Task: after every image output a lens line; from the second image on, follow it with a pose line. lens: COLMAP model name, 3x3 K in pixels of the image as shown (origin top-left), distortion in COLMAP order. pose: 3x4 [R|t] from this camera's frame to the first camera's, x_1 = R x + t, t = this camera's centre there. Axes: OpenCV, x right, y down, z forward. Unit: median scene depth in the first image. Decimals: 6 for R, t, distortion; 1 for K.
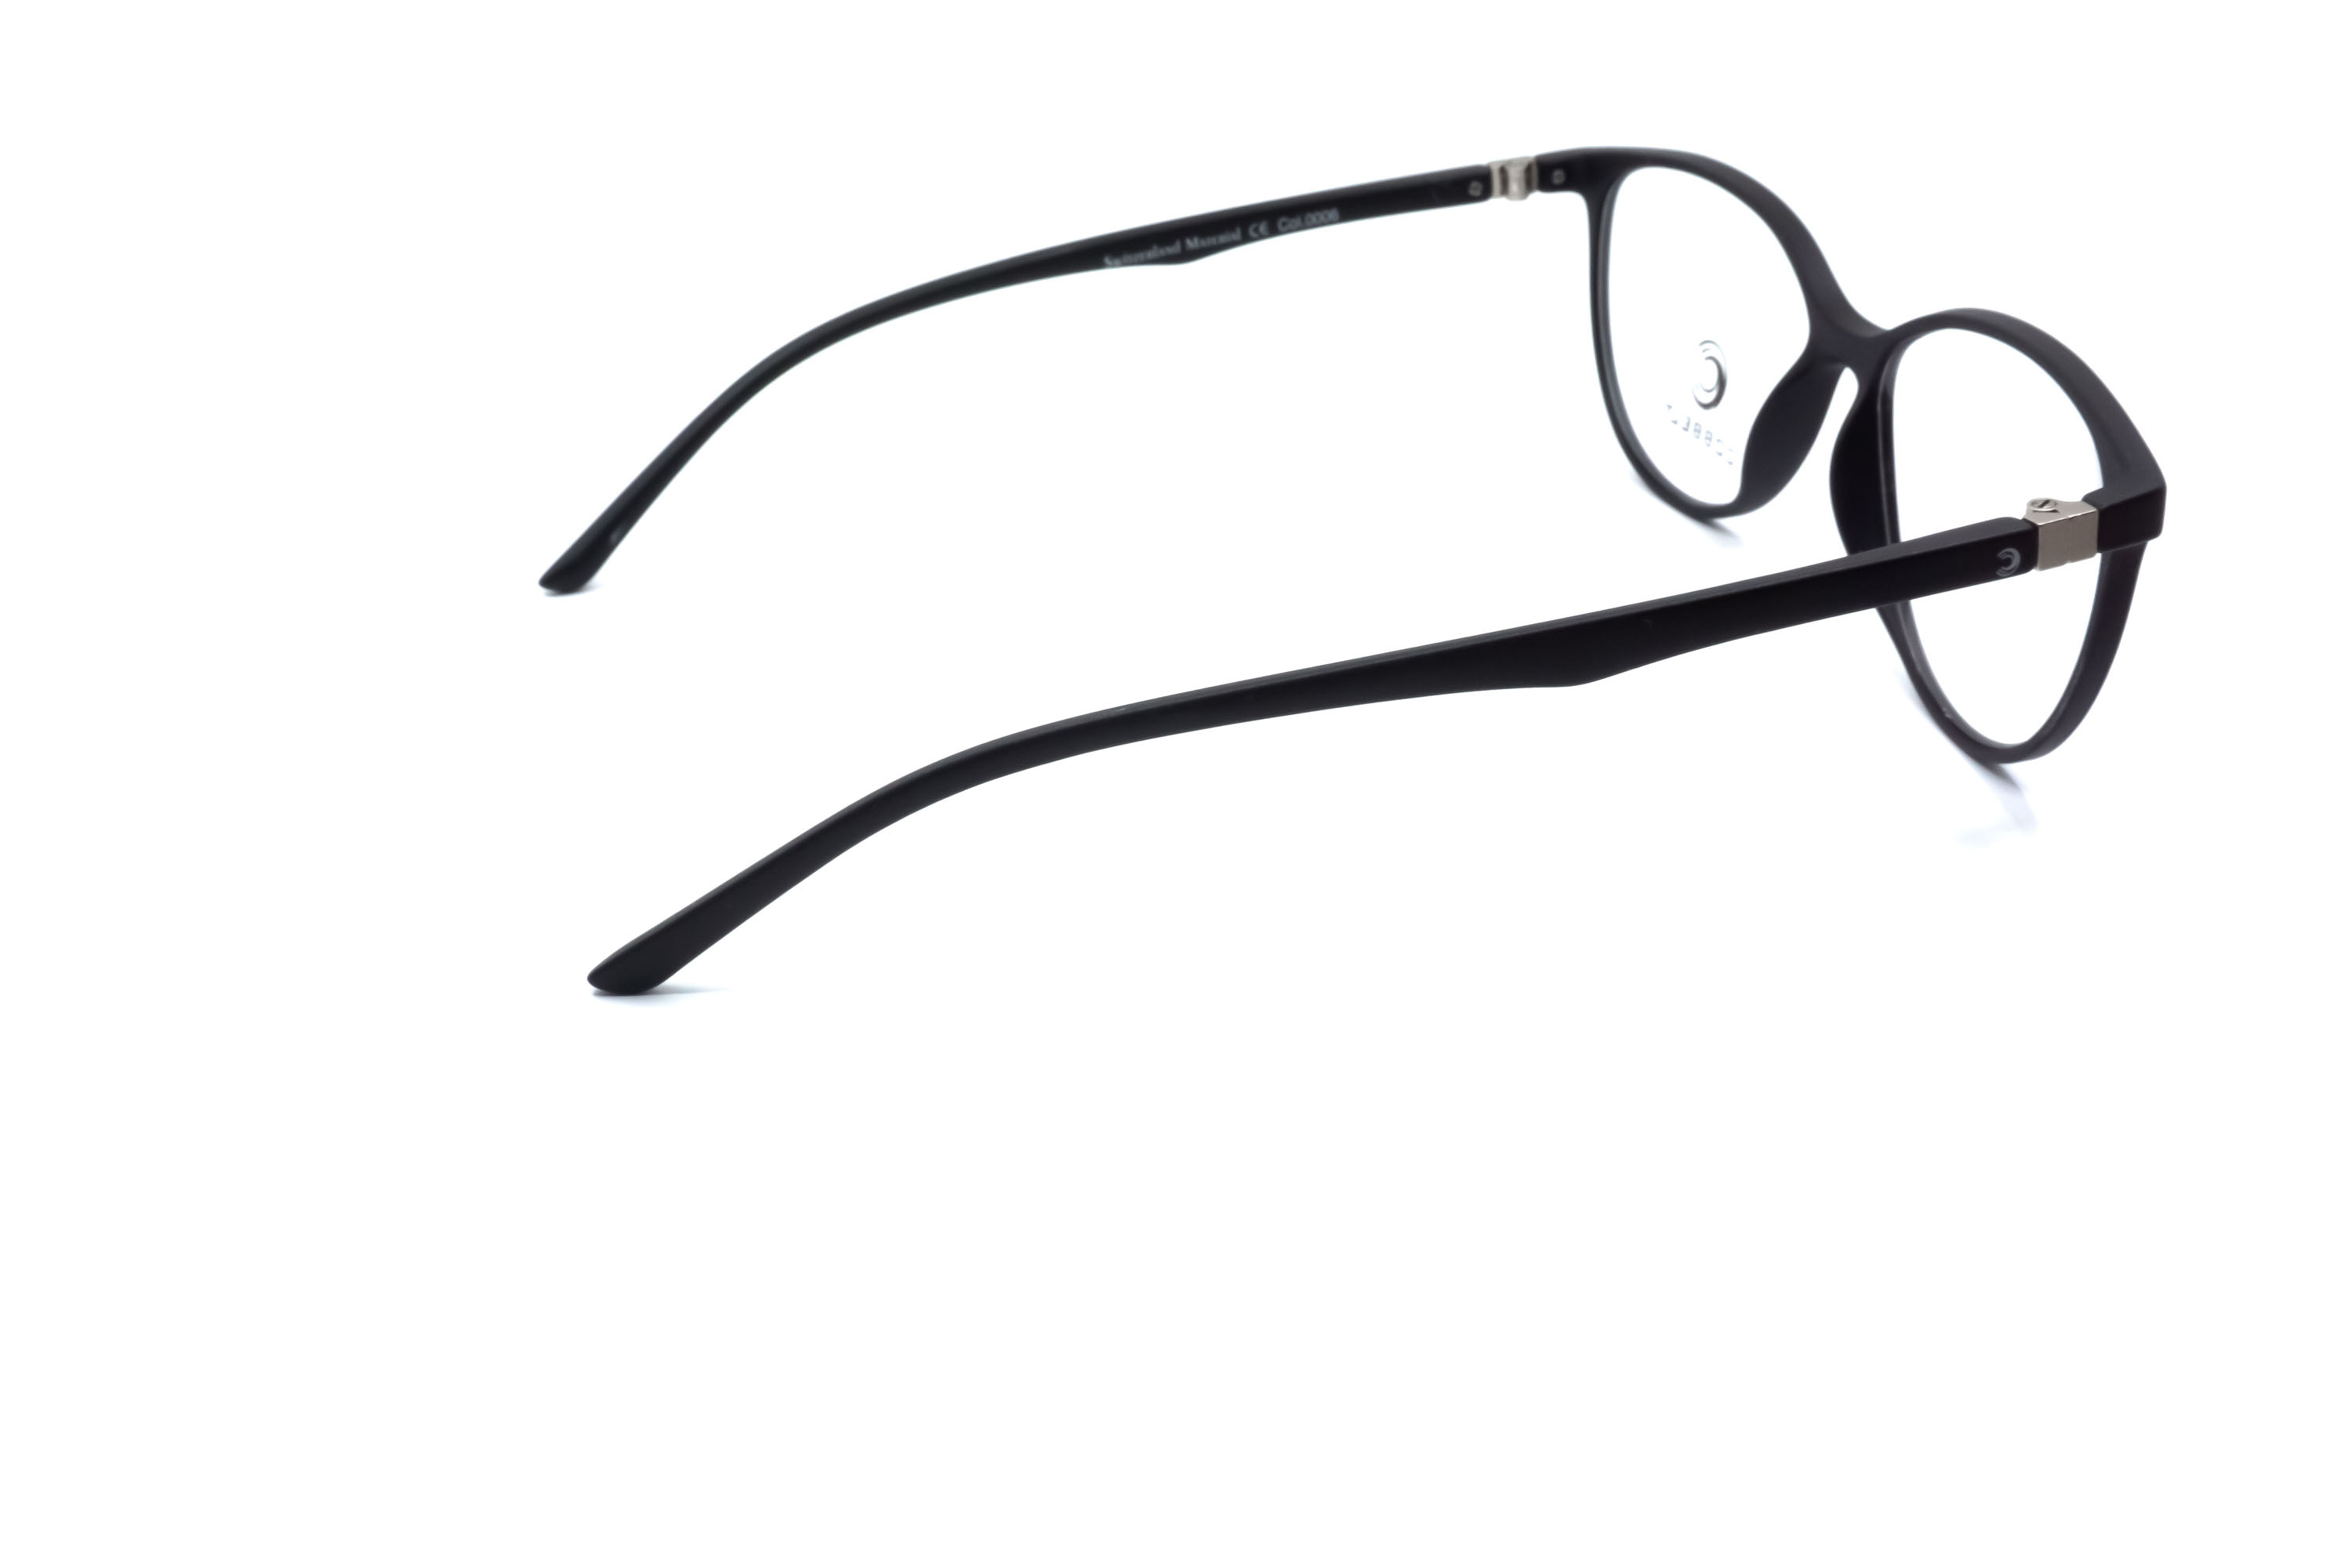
lens RADIAL K [[2664.3, 0, 1176.0], [0, 2664.3, 784.0], [0, 0, 1]] dist [-0.018011, 0.001361]
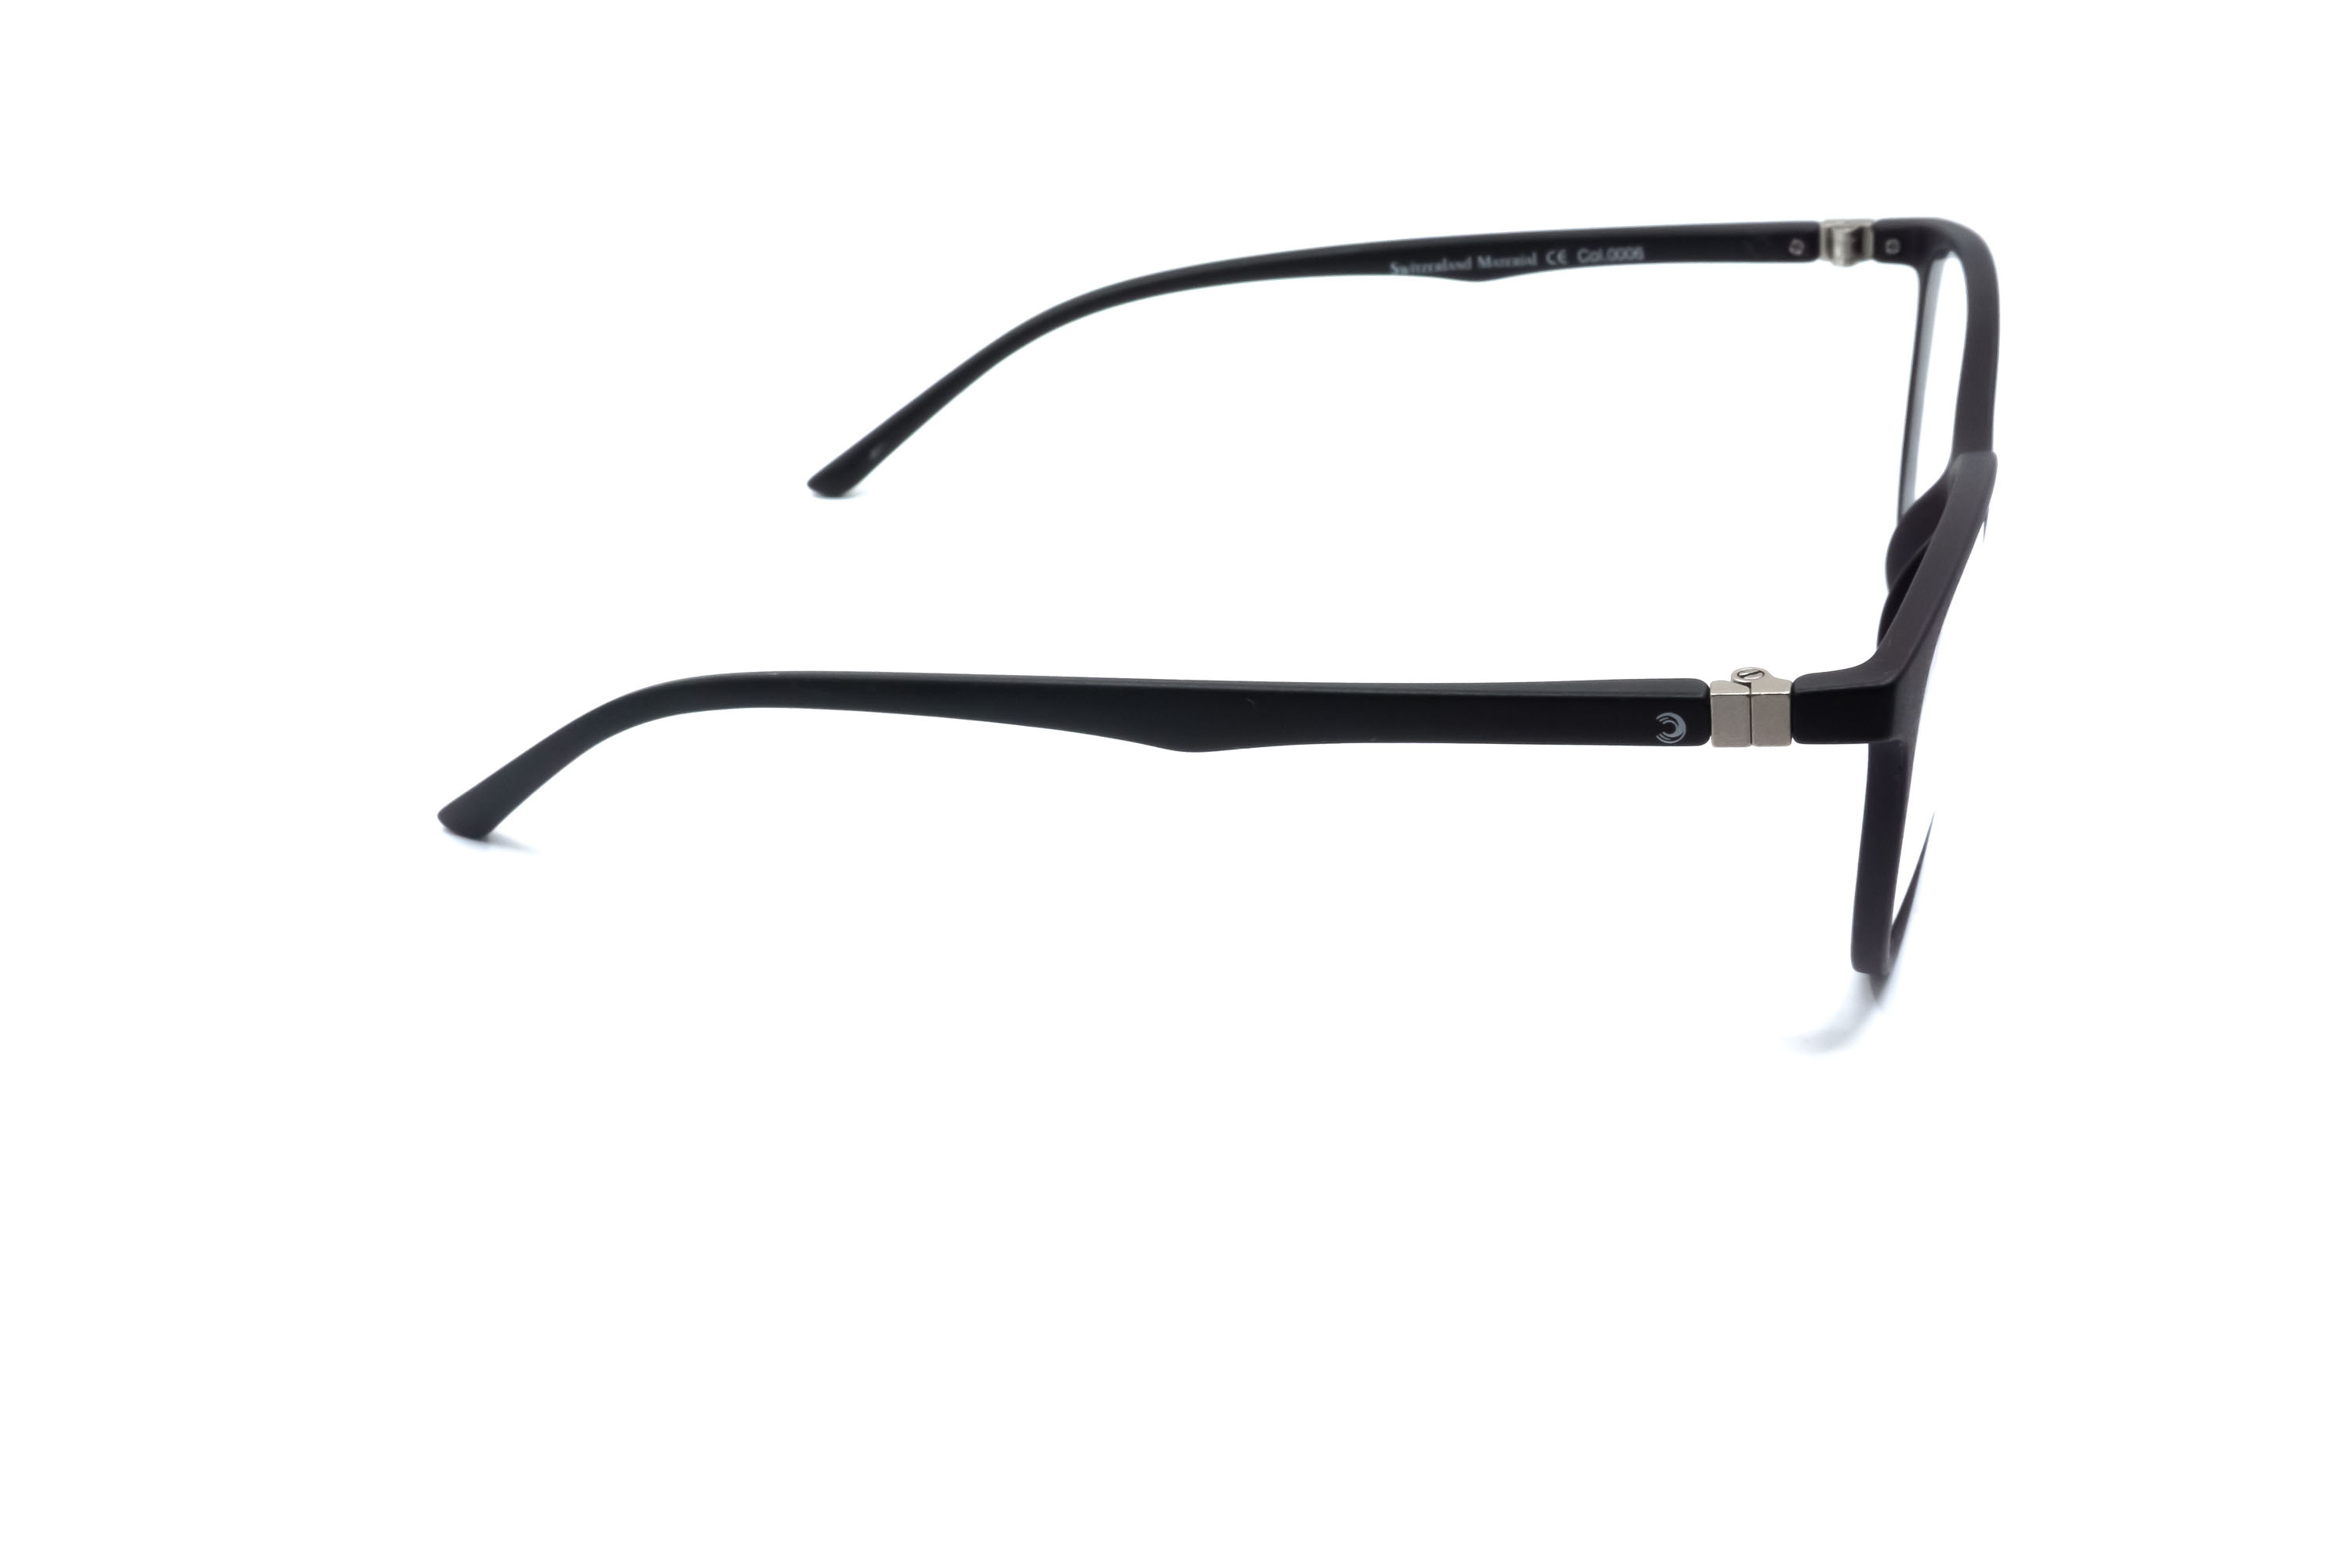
lens RADIAL K [[2664.3, 0, 1176.0], [0, 2664.3, 784.0], [0, 0, 1]] dist [-0.018011, 0.001361]
pose [[0.864417, 0.227578, -0.448322, 0.386088], [-0.220179, 0.972989, 0.069380, -0.061325], [0.452001, 0.038737, 0.891176, 0.096780]]
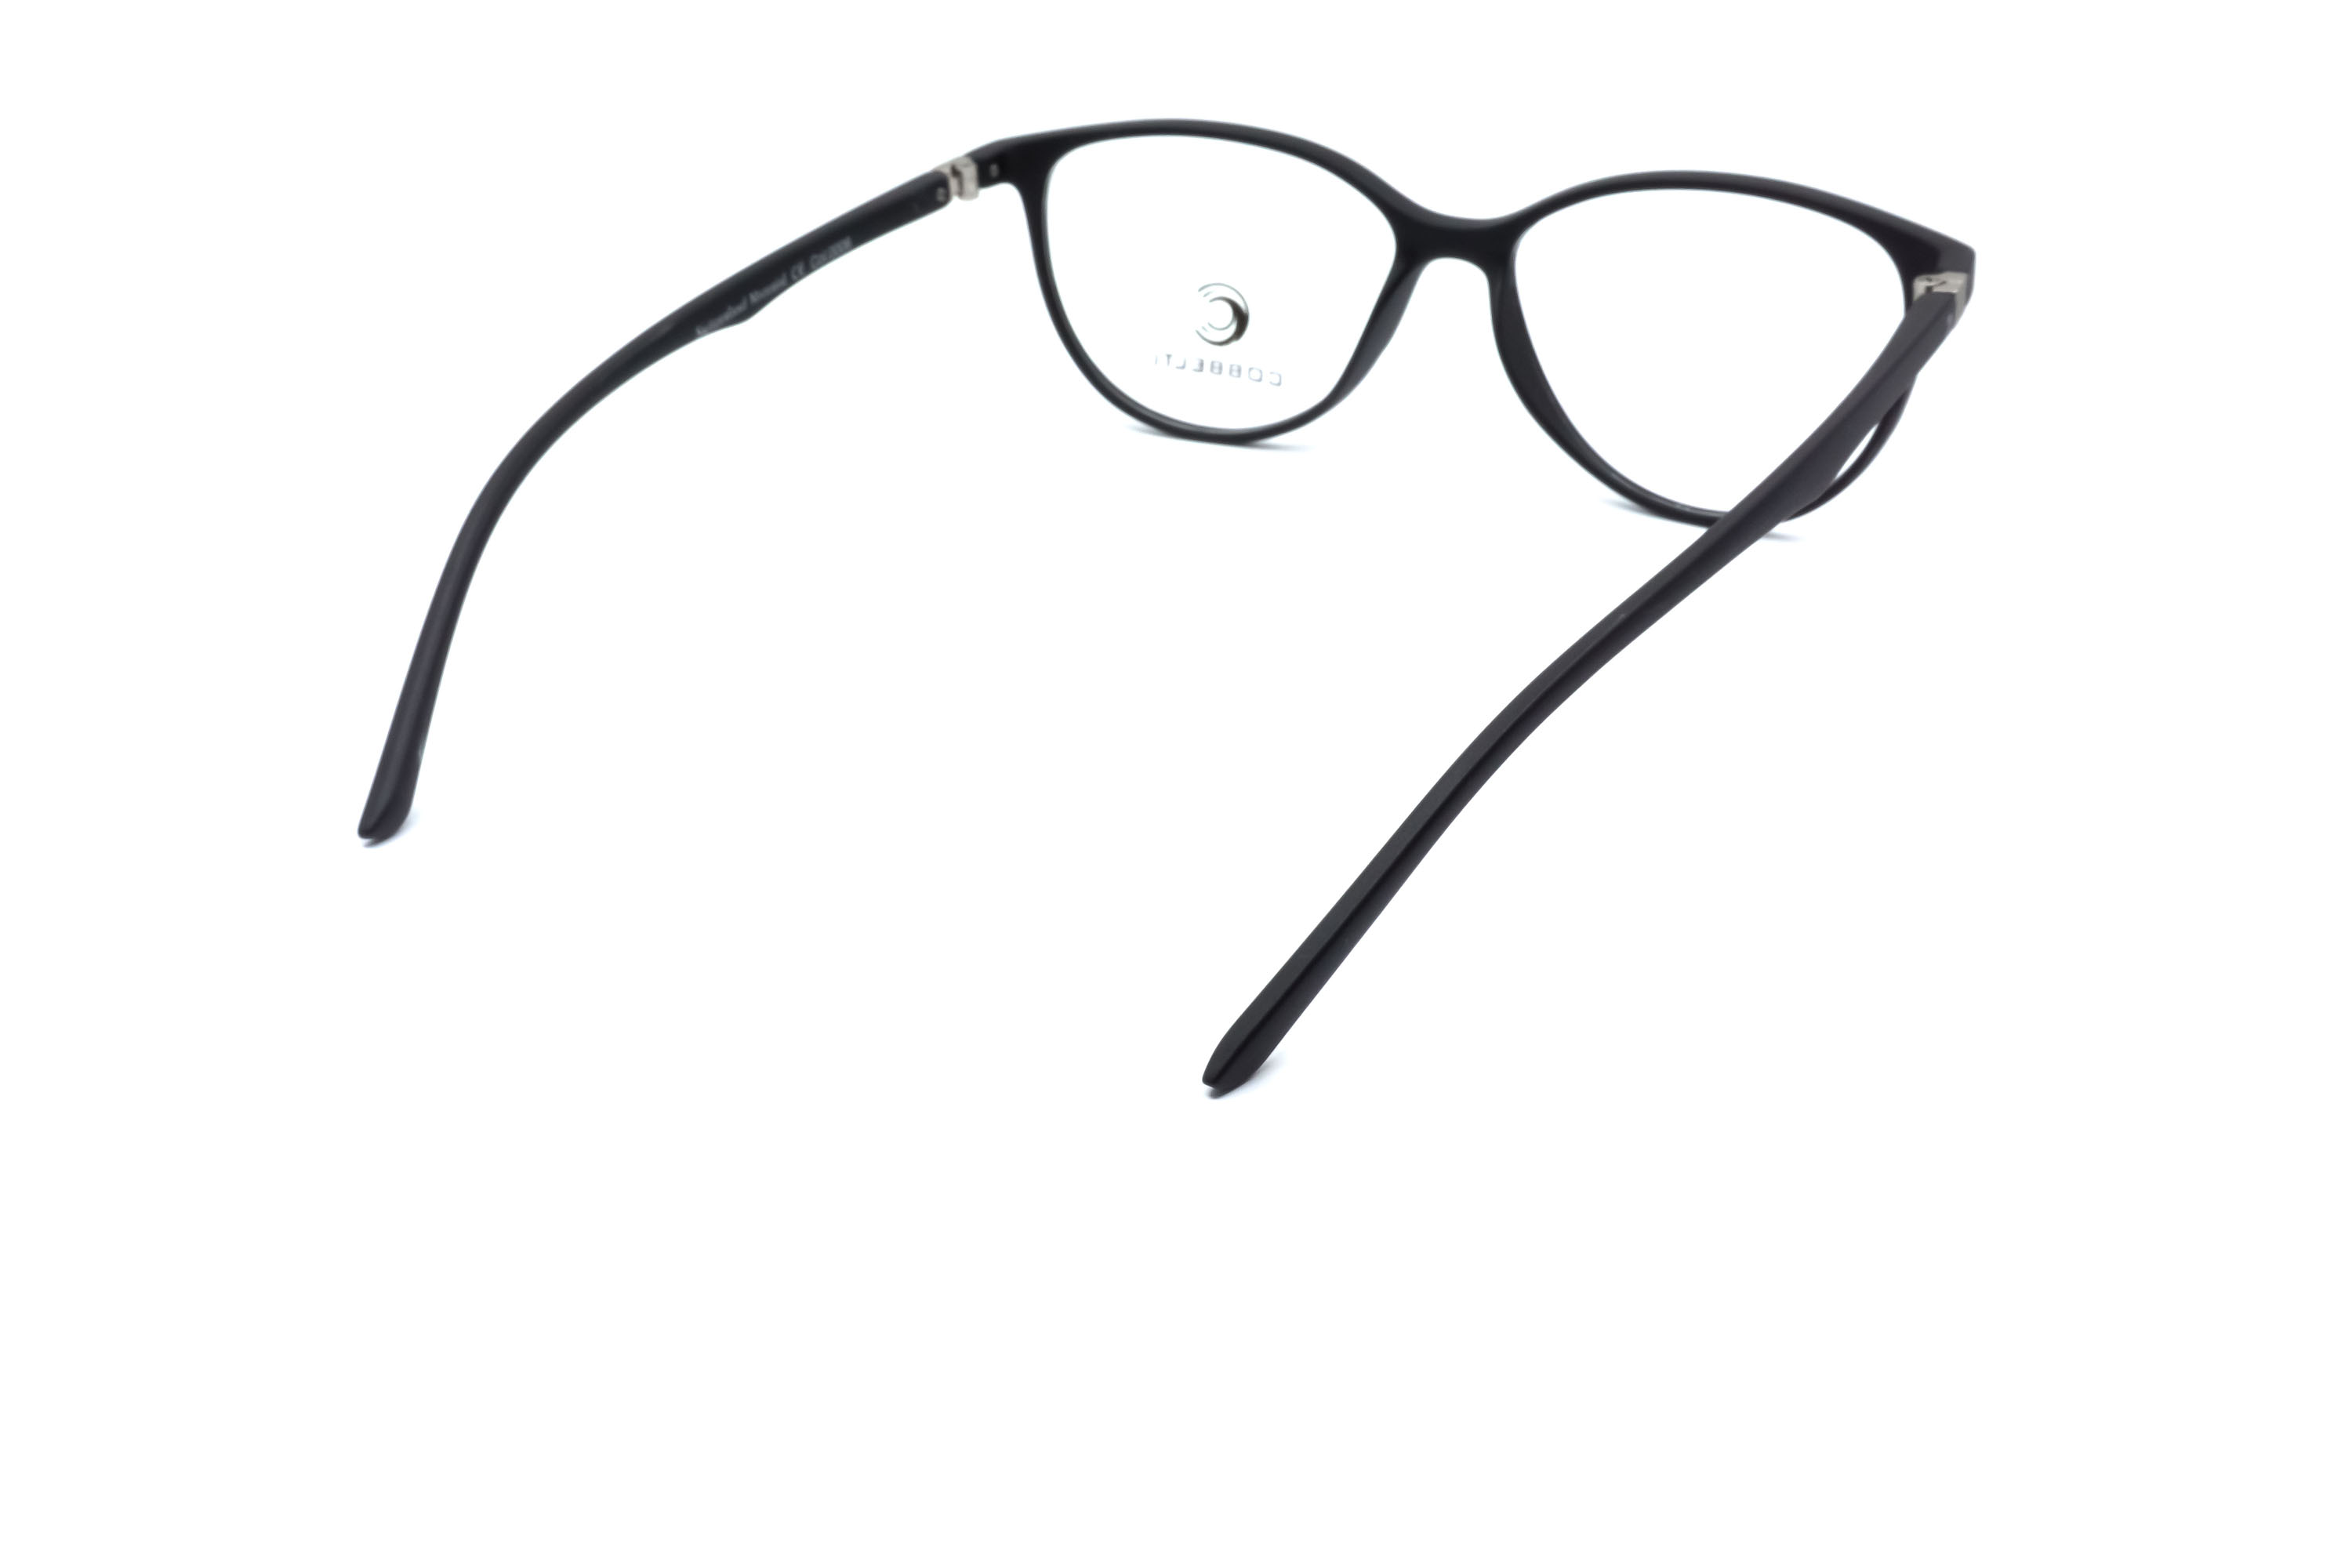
lens RADIAL K [[2664.3, 0, 1176.0], [0, 2664.3, 784.0], [0, 0, 1]] dist [-0.018011, 0.001361]
pose [[0.704983, -0.310669, 0.637561, -0.549740], [0.328214, 0.939811, 0.095026, -0.080531], [-0.628709, 0.142264, 0.764517, 0.202663]]
